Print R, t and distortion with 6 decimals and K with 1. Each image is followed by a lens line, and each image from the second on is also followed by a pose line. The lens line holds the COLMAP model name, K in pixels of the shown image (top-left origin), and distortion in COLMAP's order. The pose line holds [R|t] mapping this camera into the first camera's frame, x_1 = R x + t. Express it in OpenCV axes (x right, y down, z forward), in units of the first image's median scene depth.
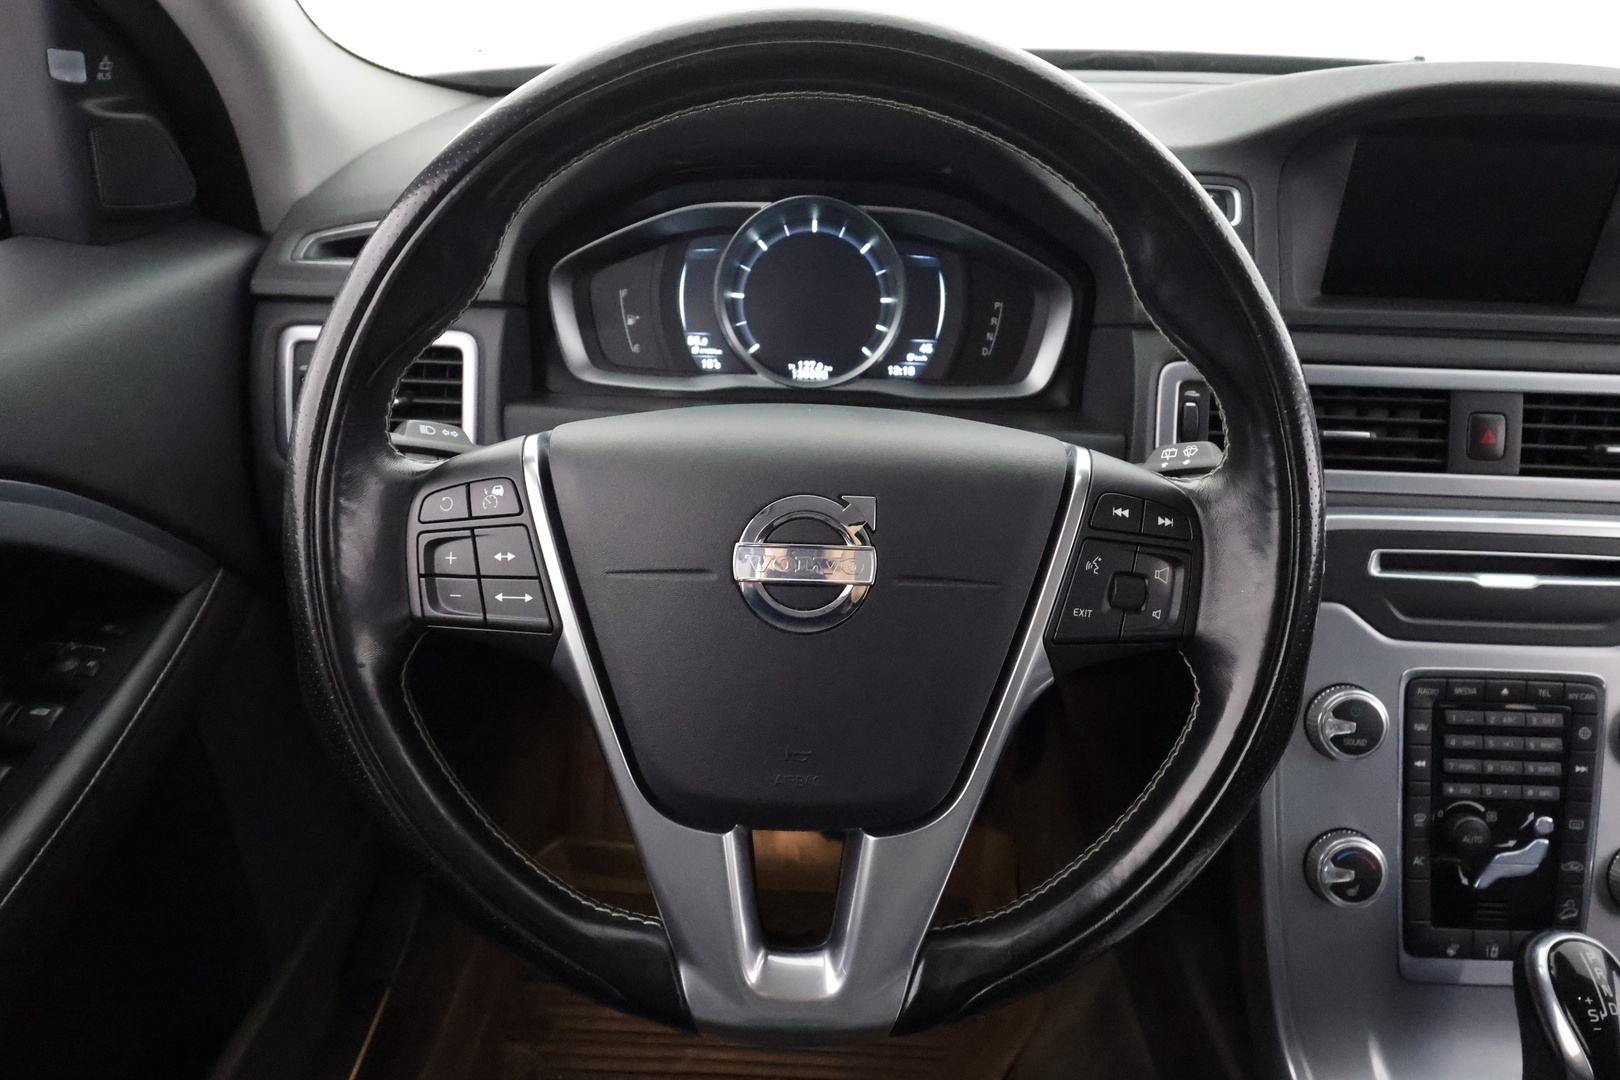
lens RADIAL K [[1165.9, 0, 810.0], [0, 1165.9, 540.0], [0, 0, 1]] dist [0.004236, -0.000573]
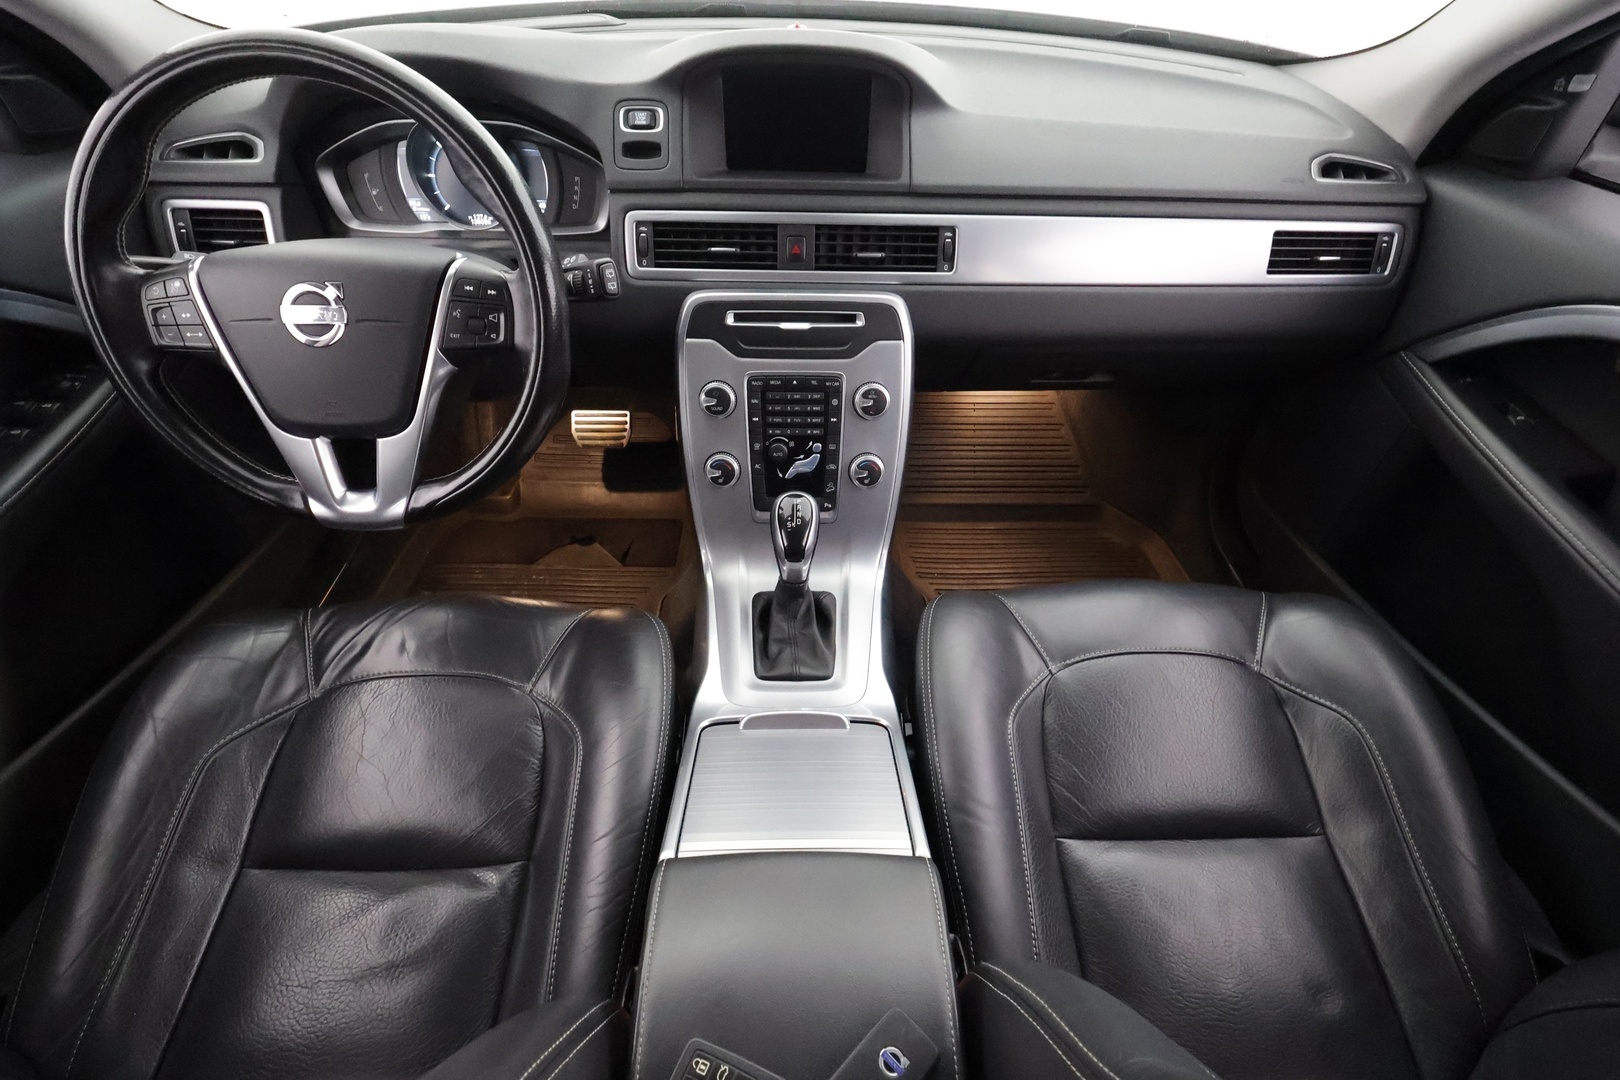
lens RADIAL K [[757.1, 0, 810.0], [0, 757.1, 540.0], [0, 0, 1]] dist [0.003714, 0.001549]
pose [[0.999556, -0.027911, 0.010439, 0.603549], [0.024288, 0.966031, 0.257283, 0.056677], [-0.017265, -0.256916, 0.966280, -0.349040]]
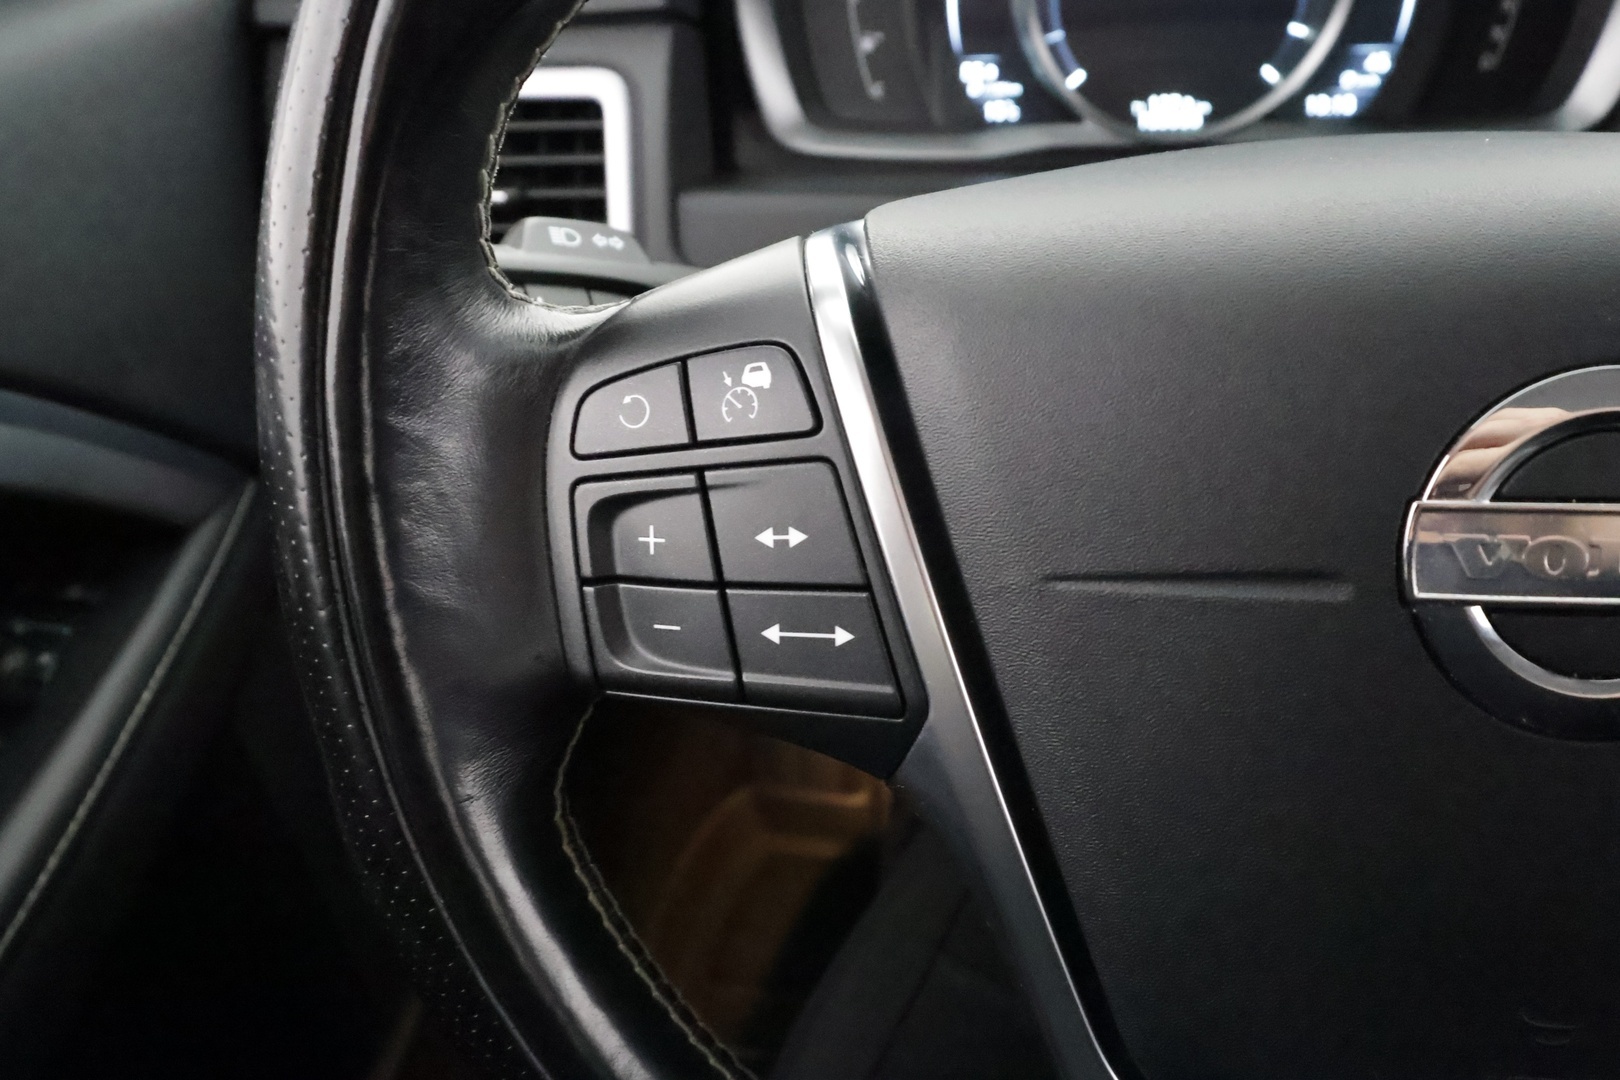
lens RADIAL K [[1288.2, 0, 818.5], [0, 1288.2, 542.5], [0, 0, 1]] dist [-0.001634, 0.001877]
pose [[0.993841, -0.019932, -0.109011, -0.135451], [0.034872, 0.989970, 0.136909, -0.031046], [0.105188, -0.139867, 0.984567, 0.376073]]
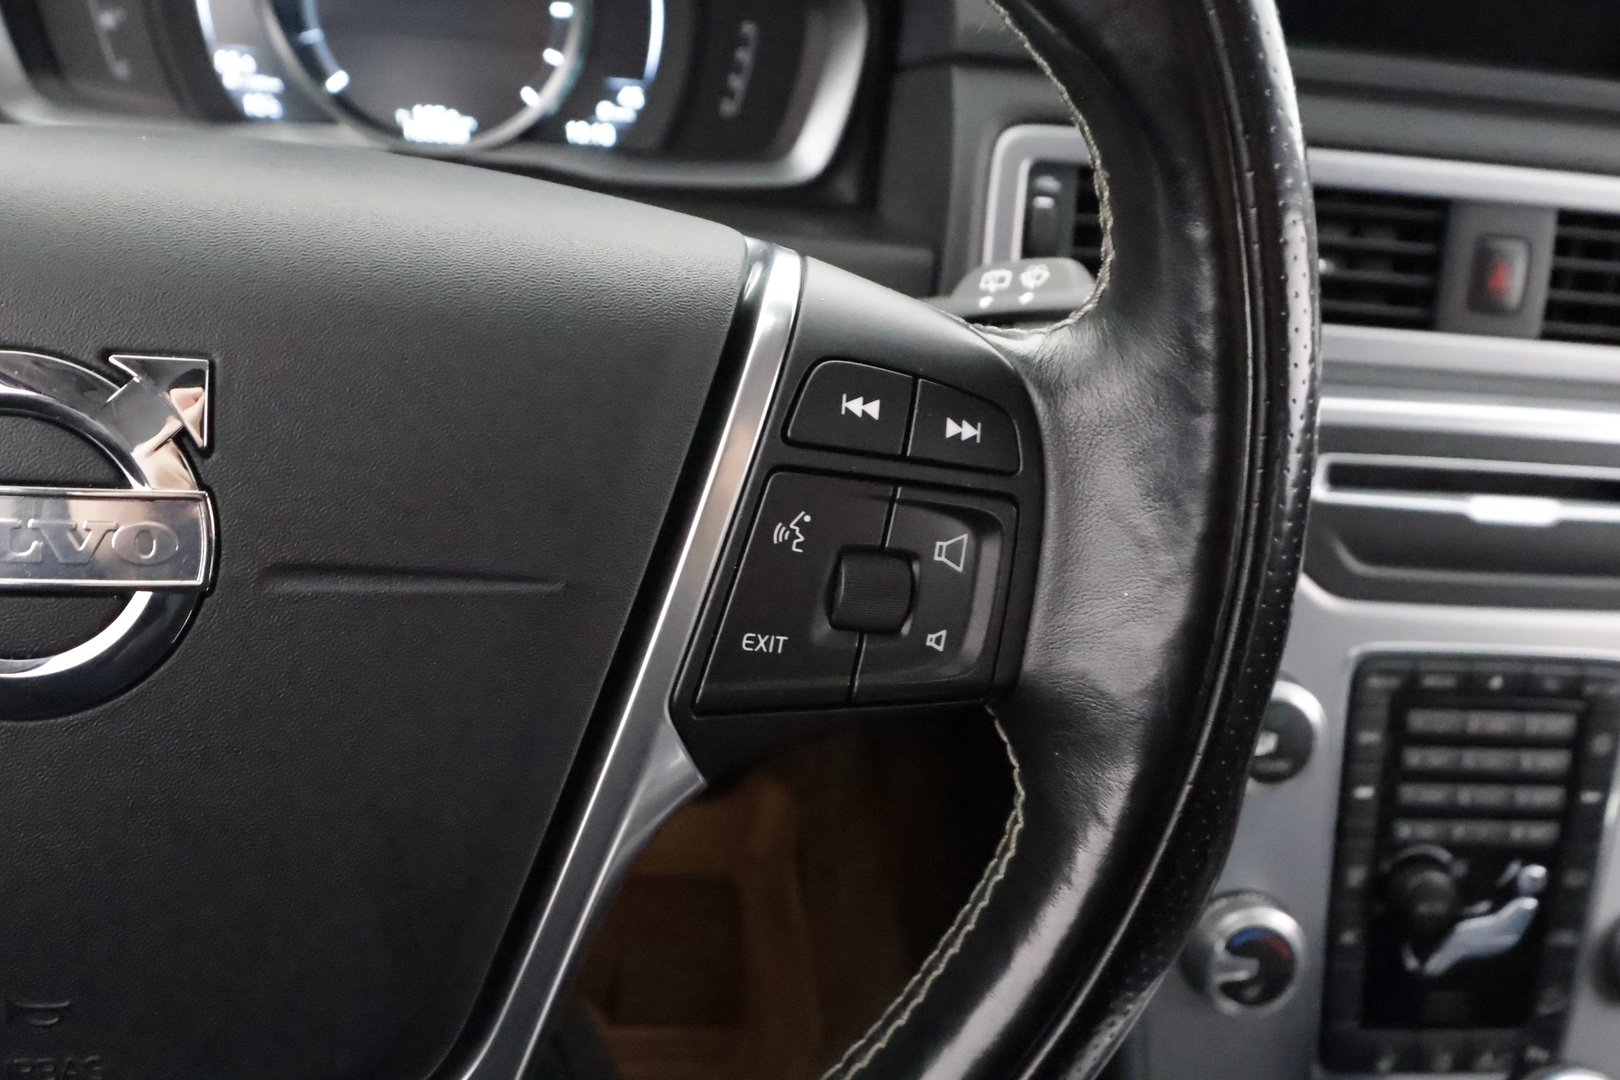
lens RADIAL K [[1290.6, 0, 810.0], [0, 1290.6, 540.0], [0, 0, 1]] dist [-0.004730, -0.012277]
pose [[0.990781, 0.009478, 0.135139, 0.126968], [-0.025610, 0.992667, 0.118138, -0.021120], [-0.133028, -0.120510, 0.983758, 0.366814]]
